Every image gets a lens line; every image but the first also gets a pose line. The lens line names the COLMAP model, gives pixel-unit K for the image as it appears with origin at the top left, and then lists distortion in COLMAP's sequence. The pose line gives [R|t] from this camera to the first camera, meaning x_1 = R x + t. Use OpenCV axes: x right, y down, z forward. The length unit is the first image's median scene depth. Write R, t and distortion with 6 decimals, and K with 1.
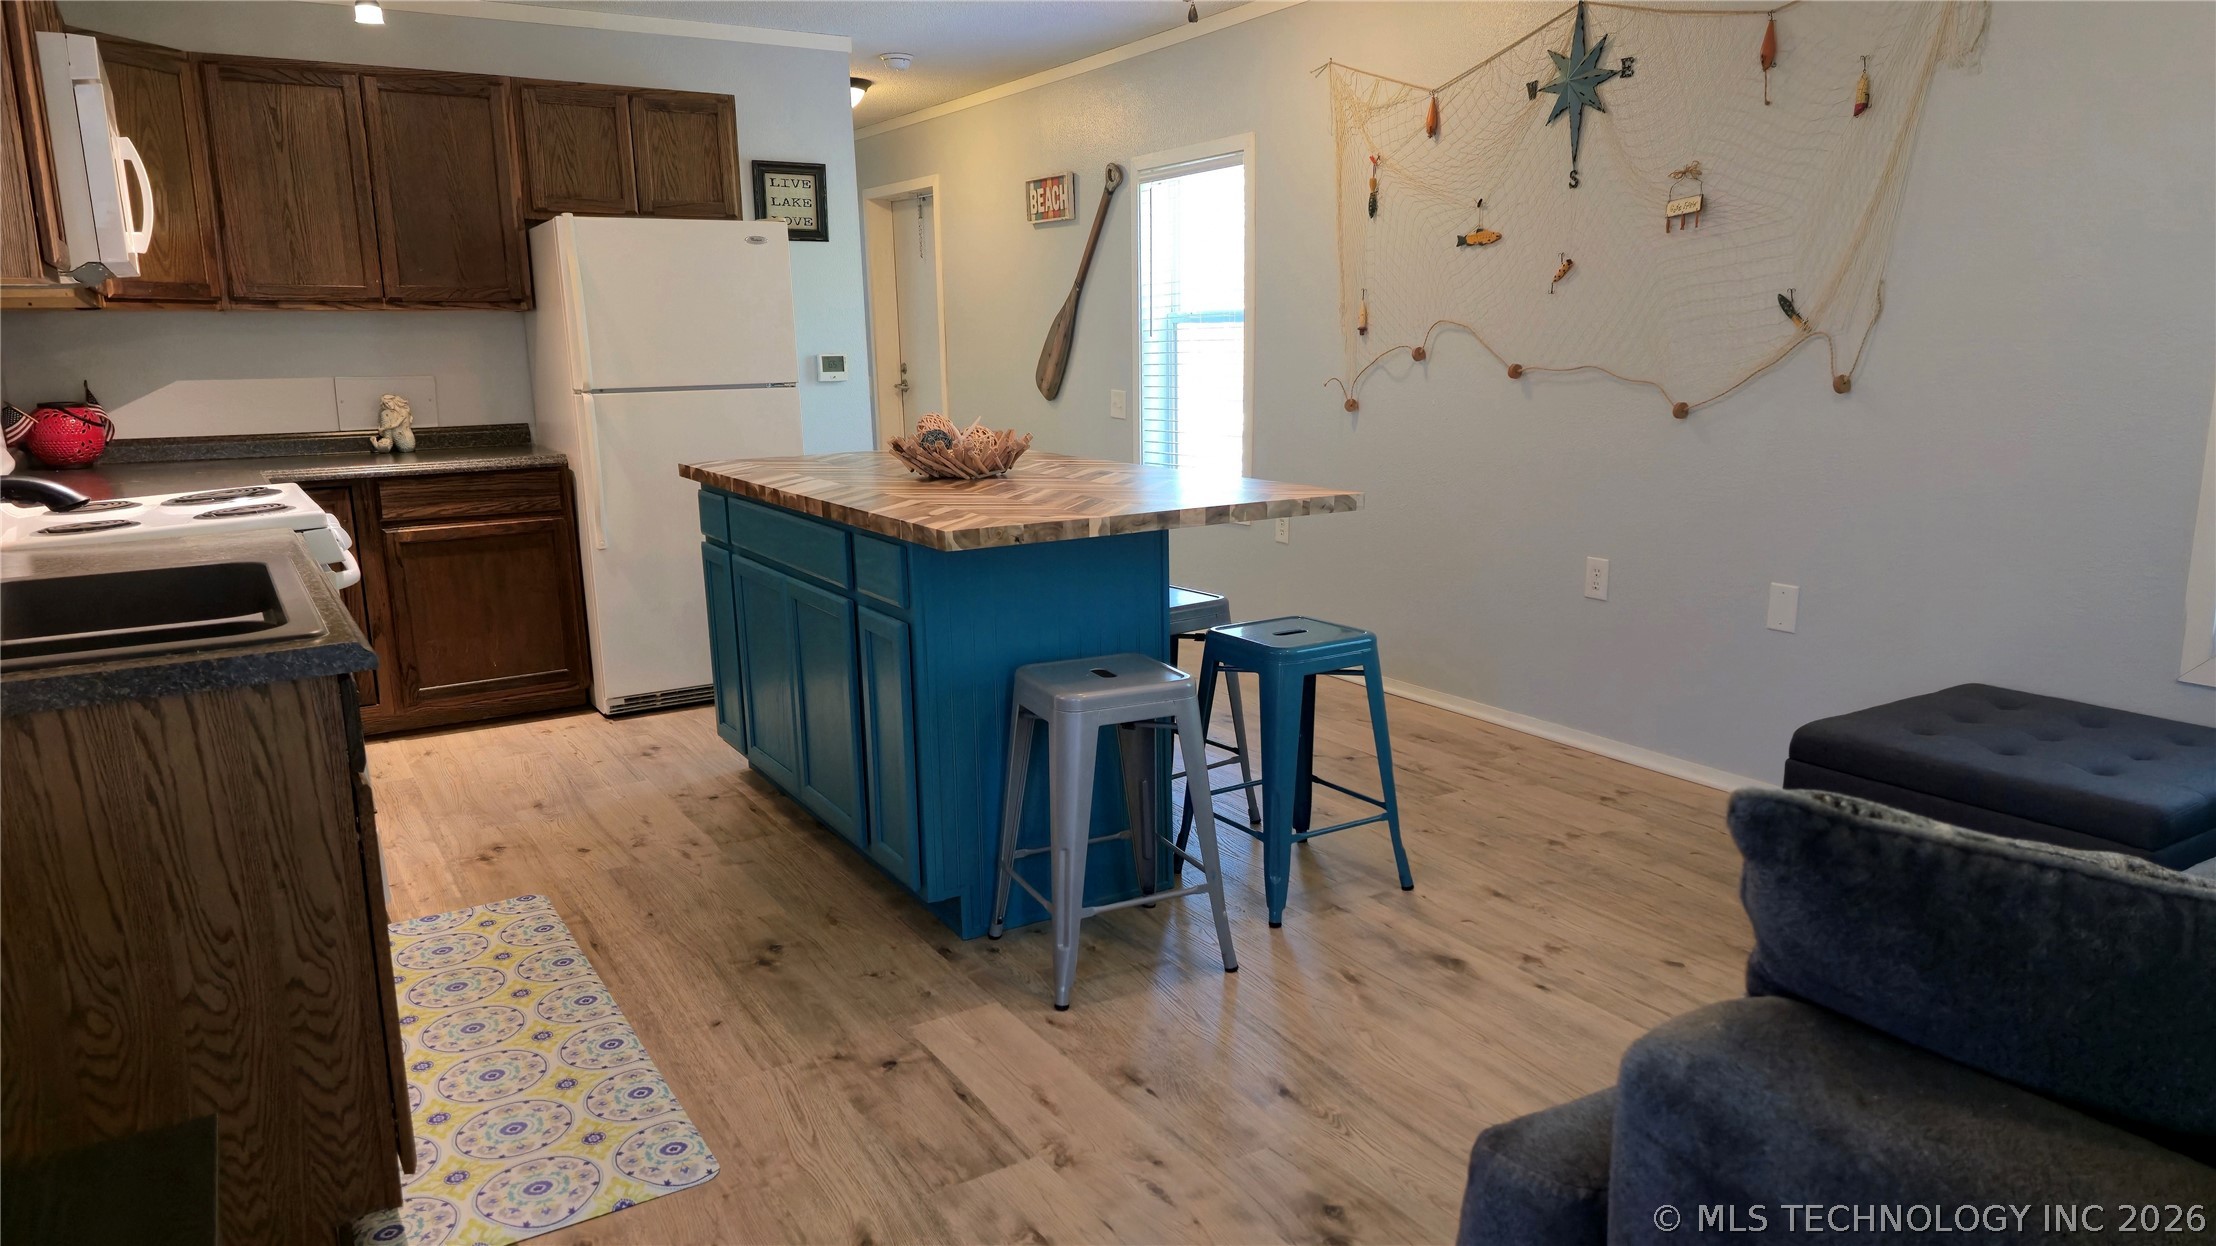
lens RADIAL K [[1458.1, 0, 1107.6], [0, 1458.1, 632.2], [0, 0, 1]] dist [0.088830, -0.094380]
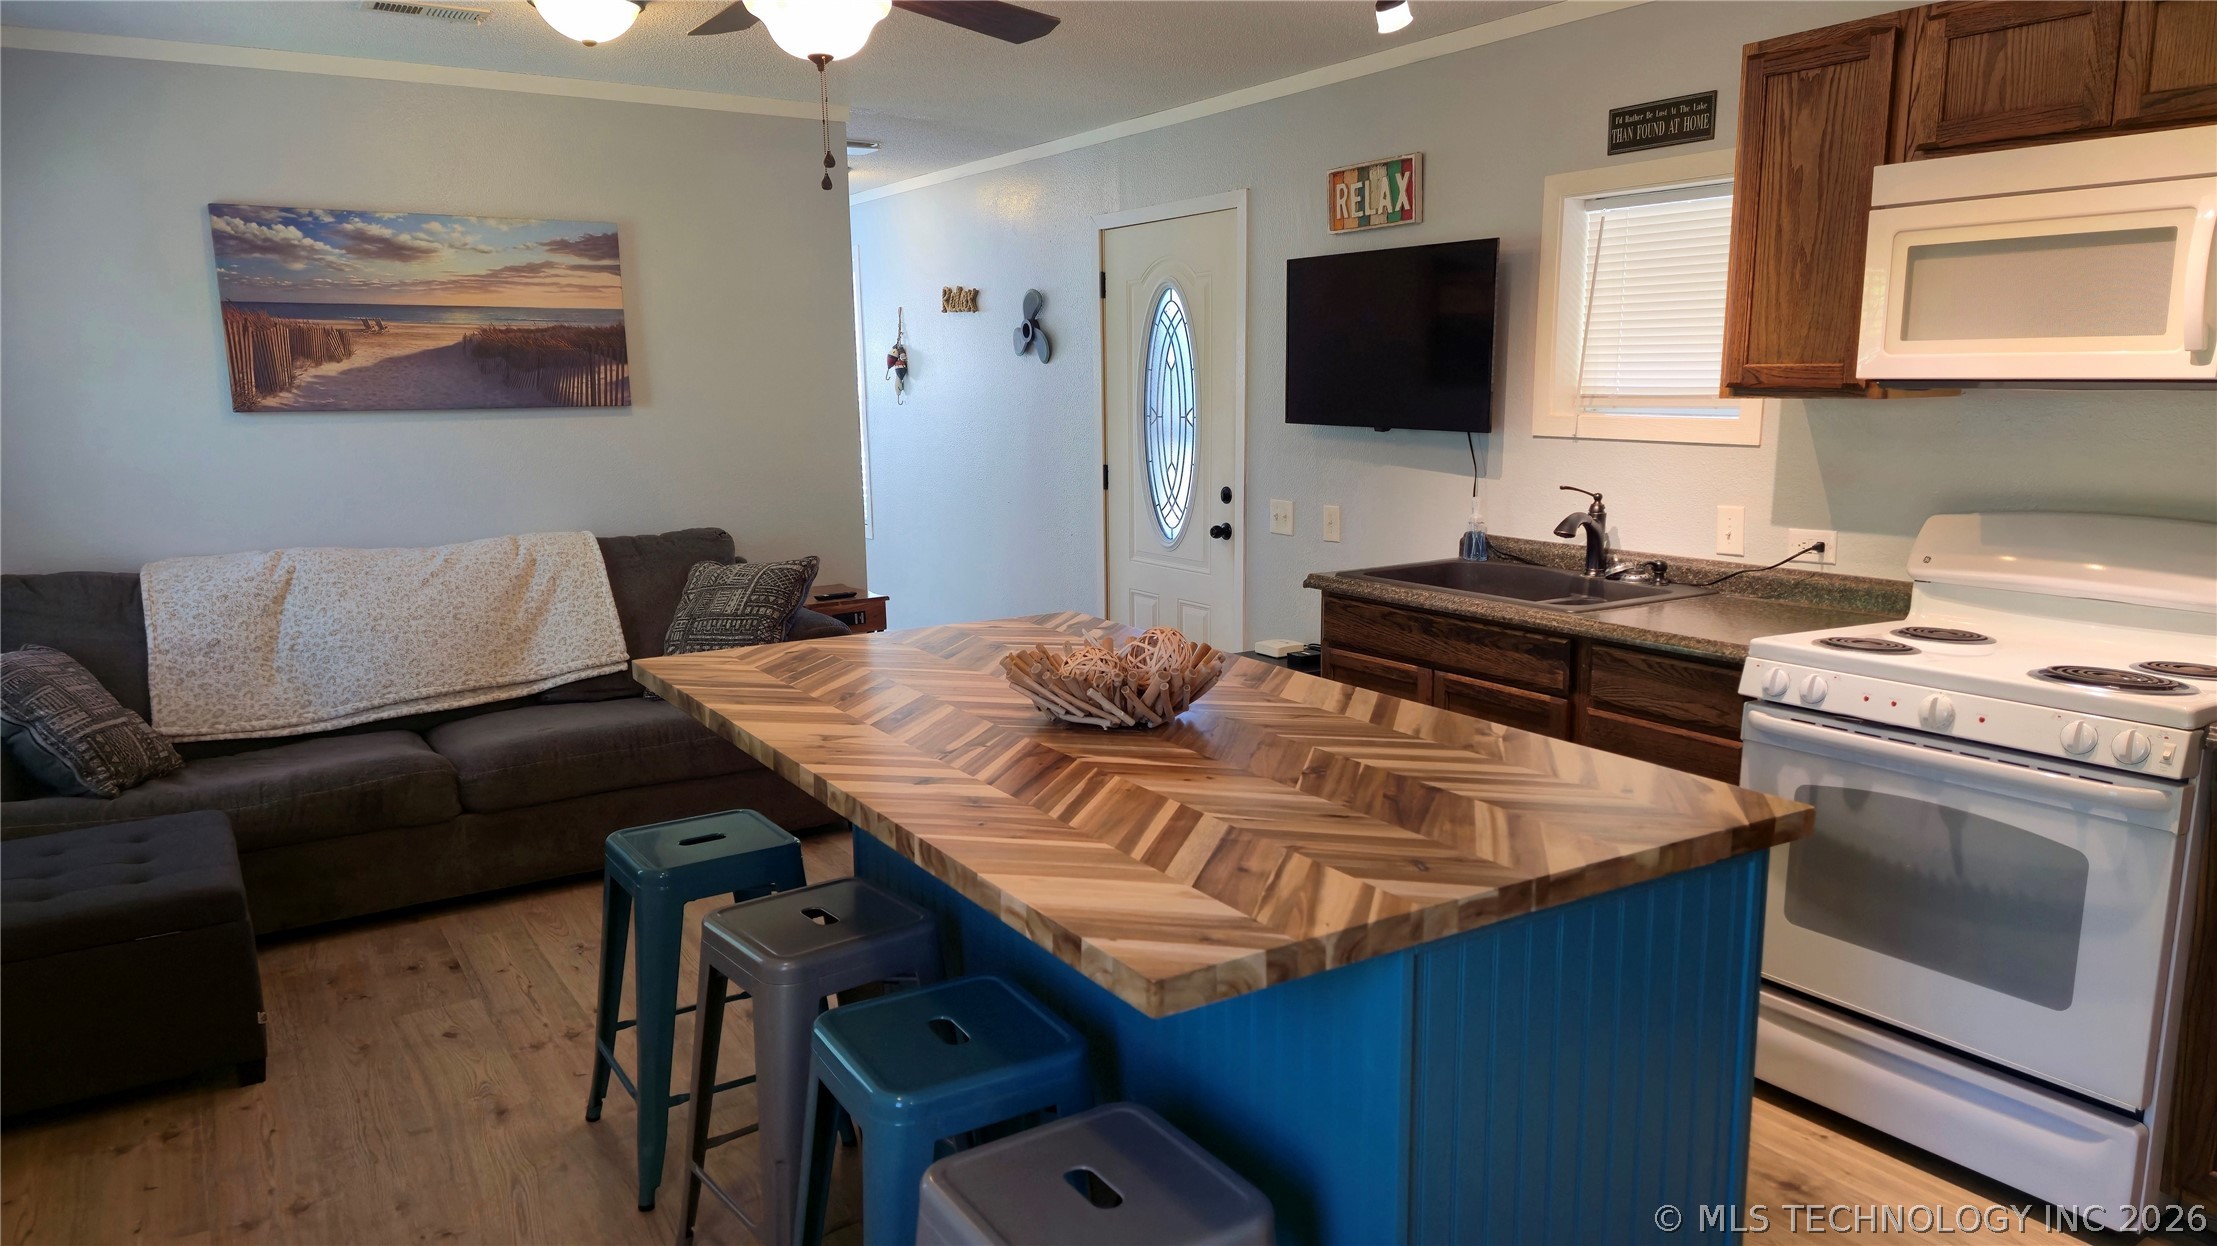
lens RADIAL K [[1458.9, 0, 1123.6], [0, 1458.9, 628.2], [0, 0, 1]] dist [0.063670, -0.062847]
pose [[-0.999186, 0.032656, -0.023704, -0.077218], [0.021581, 0.928815, 0.369916, -0.326473], [0.034096, 0.369103, -0.928763, 1.364840]]
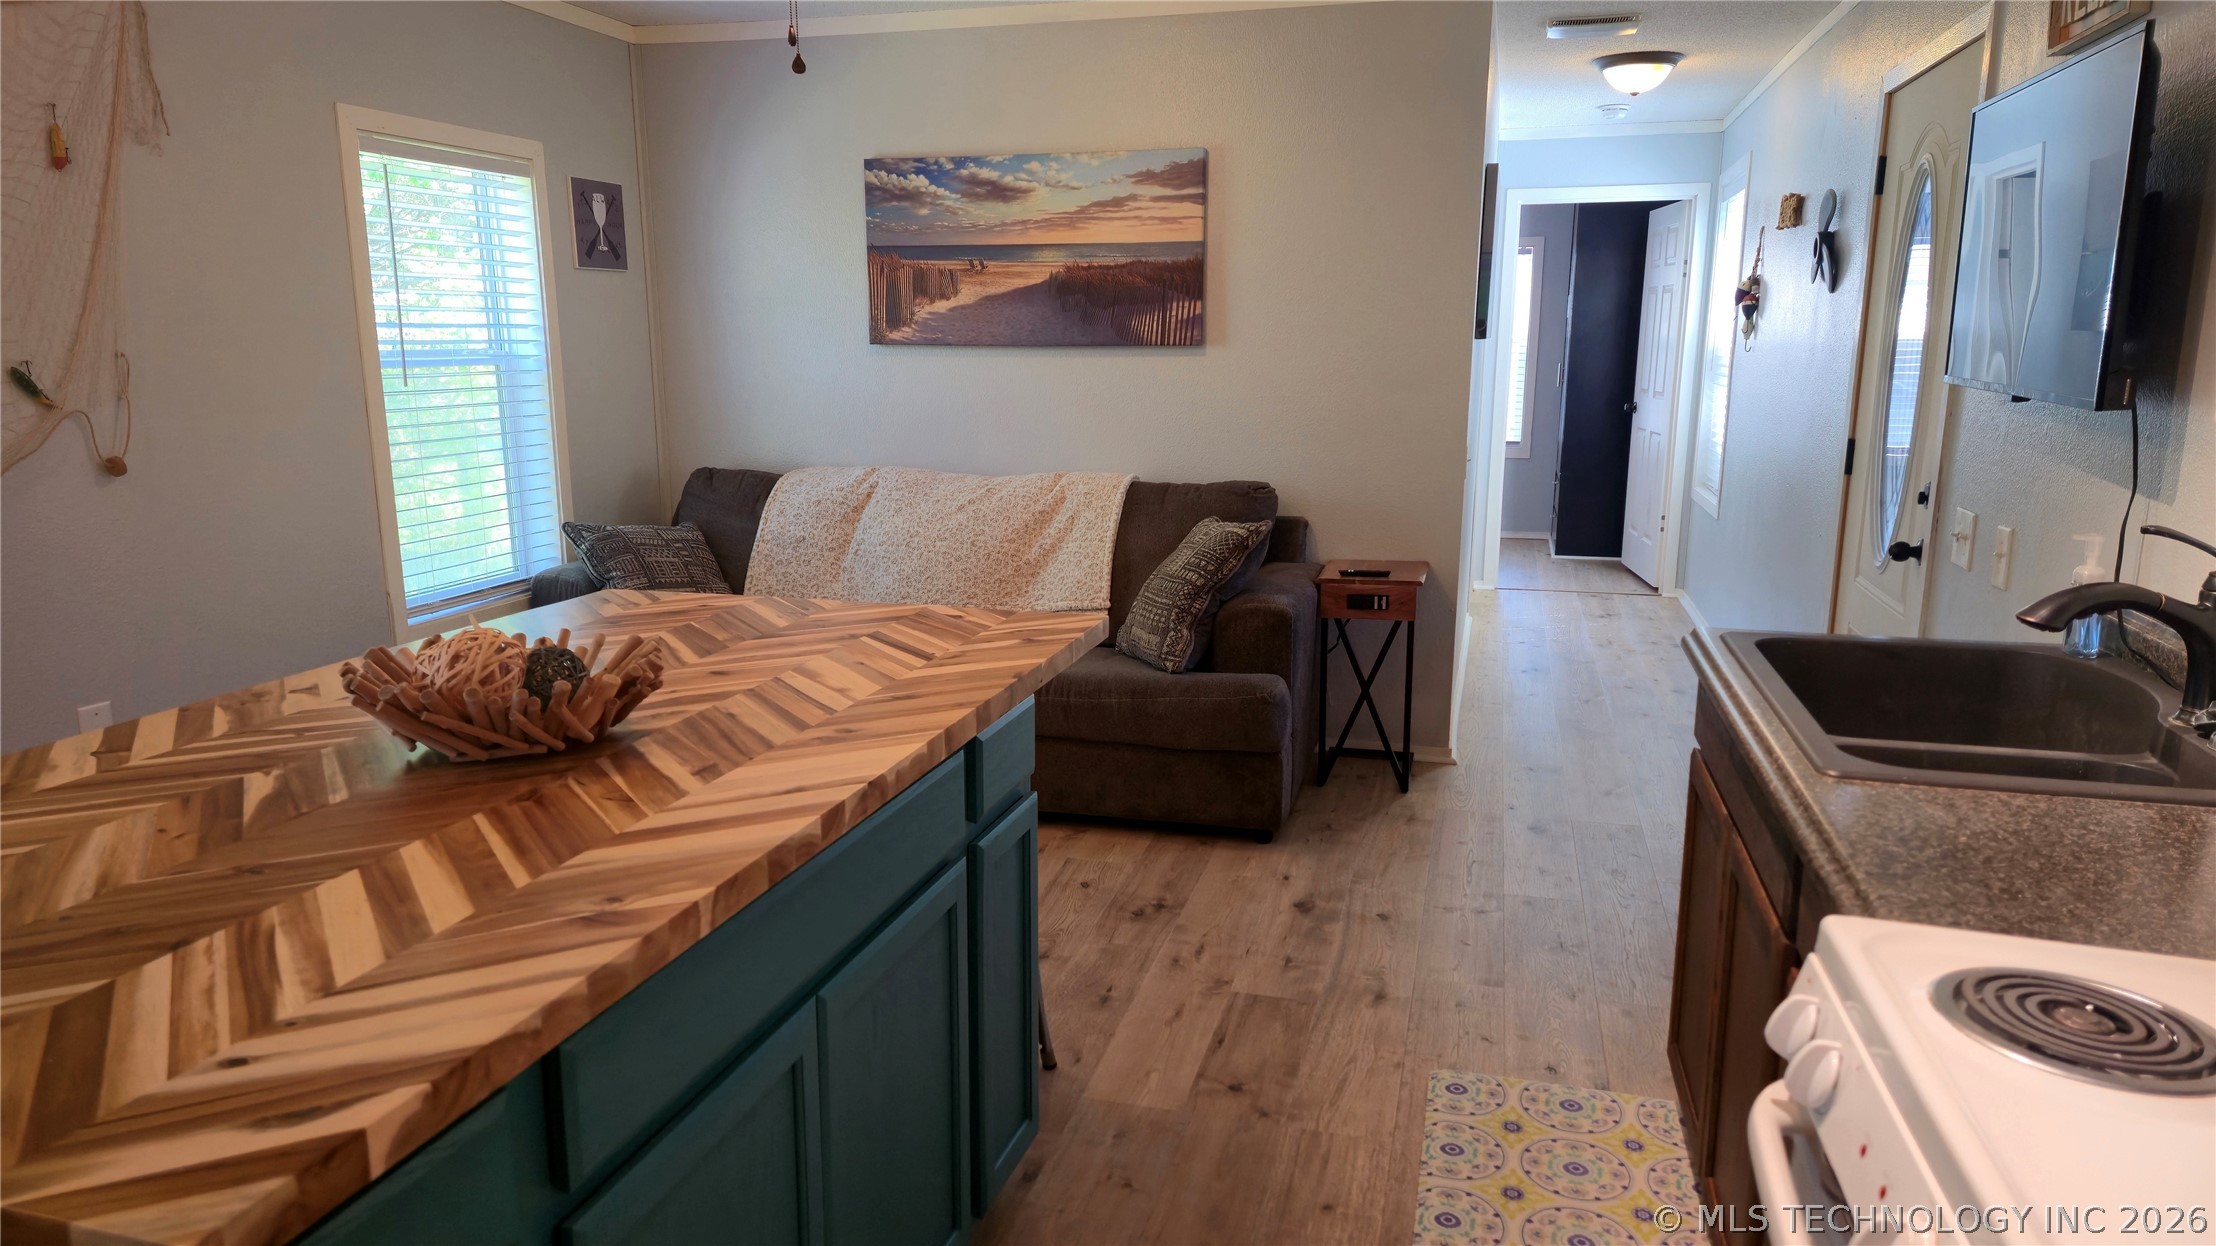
lens RADIAL K [[1449.6, 0, 1092.1], [0, 1449.6, 637.8], [0, 0, 1]] dist [0.094469, -0.100132]
pose [[-0.681877, -0.132115, 0.719437, -0.491490], [0.161568, 0.932057, 0.324294, -0.227223], [-0.713400, 0.337366, -0.614202, 0.995691]]
